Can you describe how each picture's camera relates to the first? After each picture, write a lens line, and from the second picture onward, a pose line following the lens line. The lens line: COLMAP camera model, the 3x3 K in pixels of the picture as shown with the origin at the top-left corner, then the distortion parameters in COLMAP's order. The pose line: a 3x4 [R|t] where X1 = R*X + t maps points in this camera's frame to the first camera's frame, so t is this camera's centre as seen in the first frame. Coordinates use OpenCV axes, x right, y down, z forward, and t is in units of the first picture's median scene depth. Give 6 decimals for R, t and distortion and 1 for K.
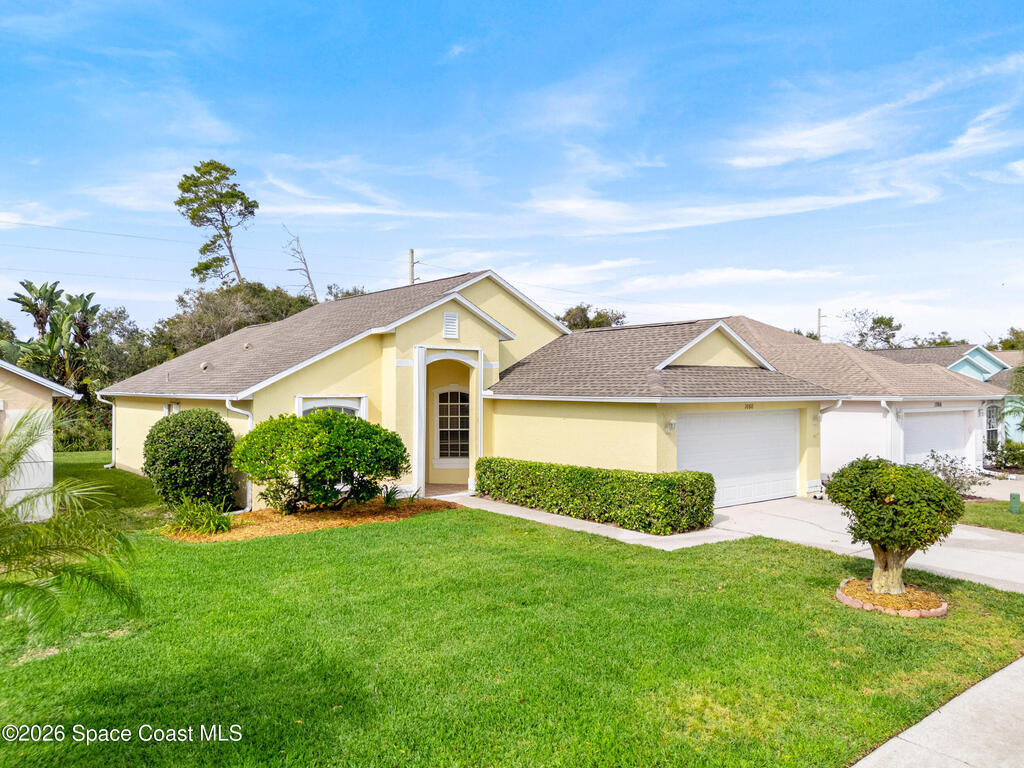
lens RADIAL K [[746.5, 0, 512.0], [0, 746.5, 384.0], [0, 0, 1]] dist [0.078710, -0.070840]
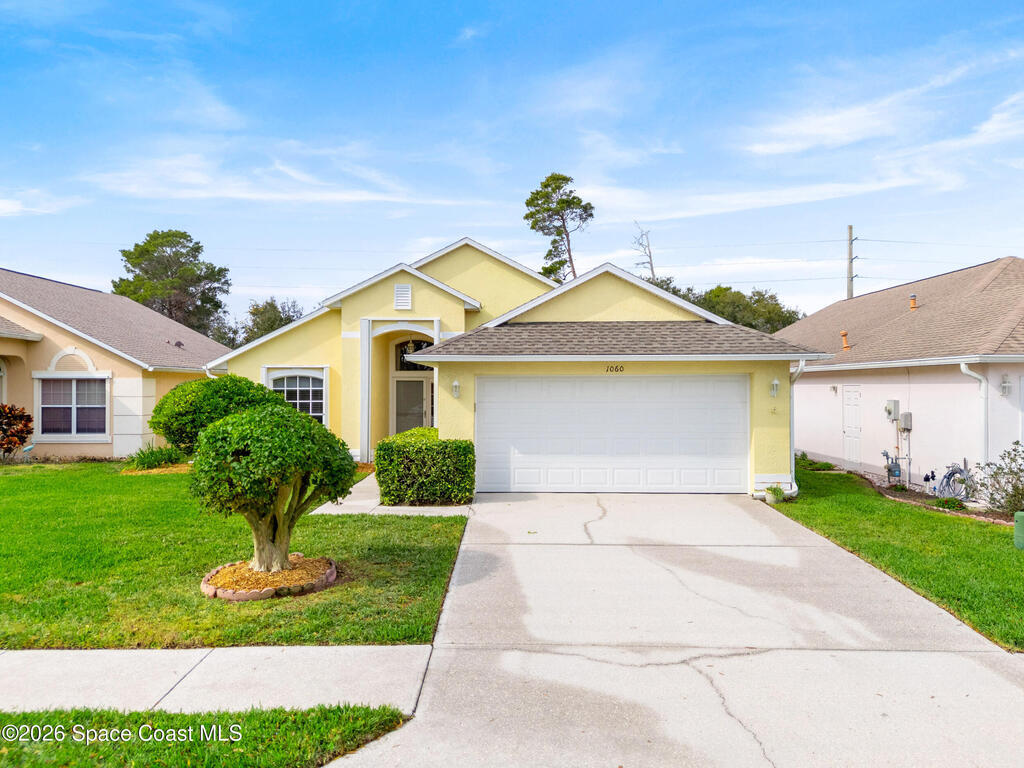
lens RADIAL K [[746.5, 0, 512.0], [0, 746.5, 384.0], [0, 0, 1]] dist [0.078710, -0.070840]
pose [[0.775292, -0.009135, -0.631537, 0.638981], [0.008322, 0.999956, -0.004248, 0.042955], [0.631548, -0.001962, 0.775334, 0.281941]]
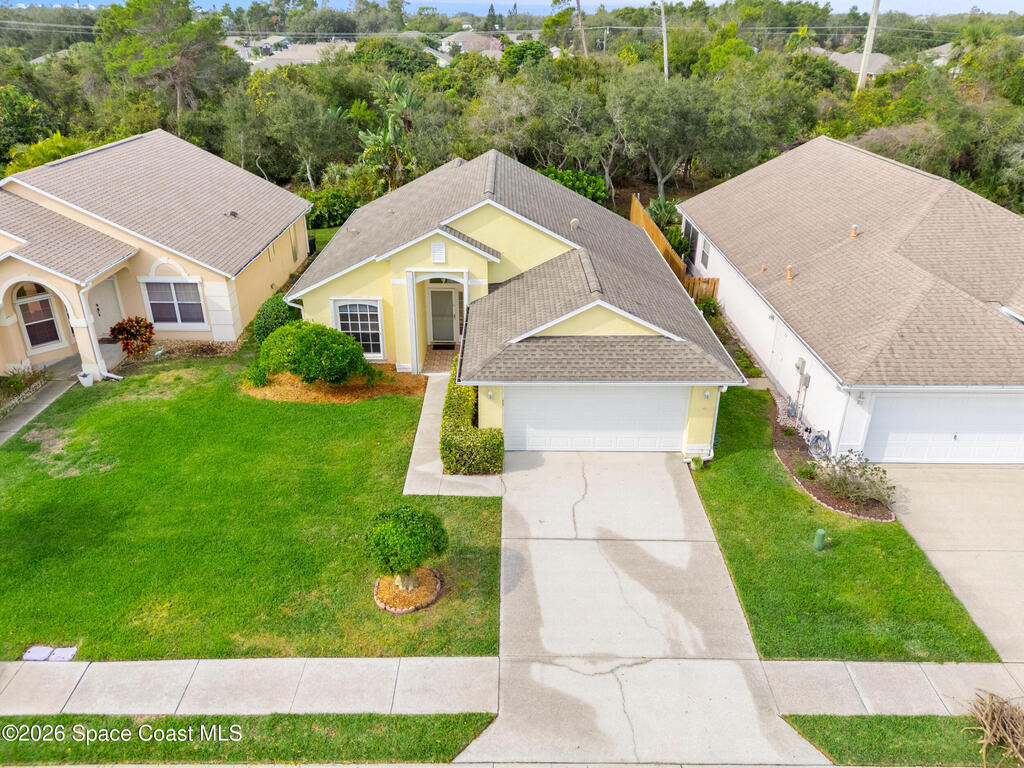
lens RADIAL K [[746.5, 0, 512.0], [0, 746.5, 384.0], [0, 0, 1]] dist [0.078710, -0.070840]
pose [[0.778221, 0.273138, -0.565480, 0.753063], [0.000742, 0.900059, 0.435768, -0.407878], [0.627990, -0.339544, 0.700242, 0.100370]]
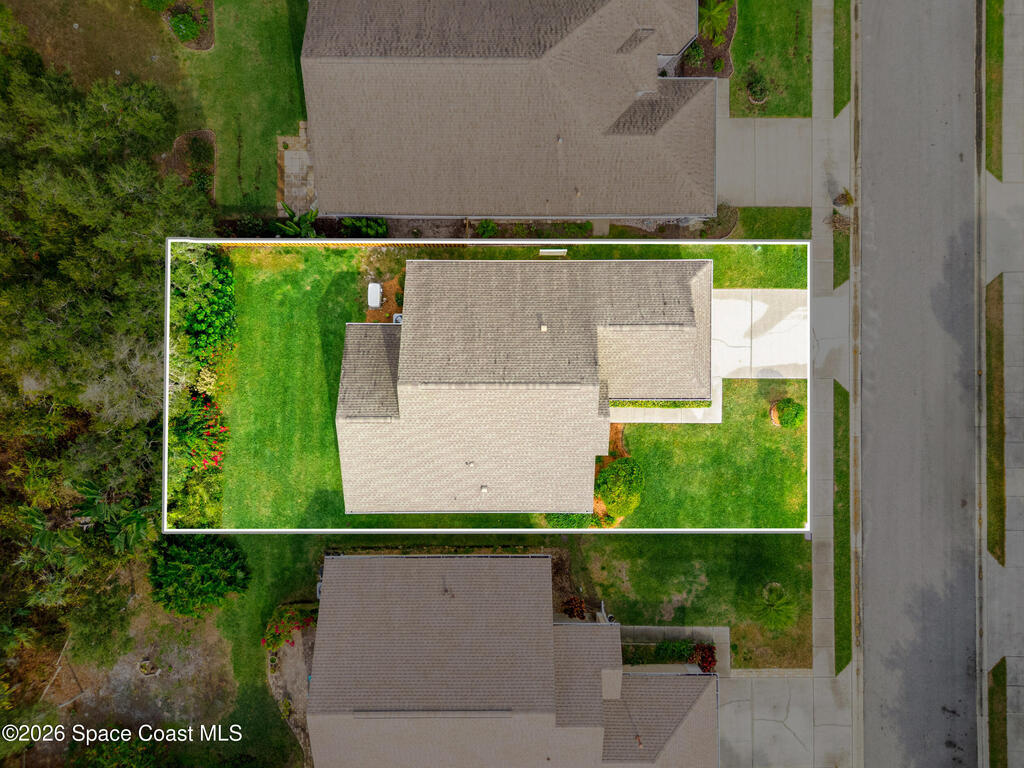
lens RADIAL K [[746.5, 0, 512.0], [0, 746.5, 384.0], [0, 0, 1]] dist [0.078710, -0.070840]
pose [[0.634580, -0.772857, 0.000725, -0.153551], [0.000178, 0.001085, 0.999999, -1.998701], [-0.772858, -0.634579, 0.000826, 1.163591]]
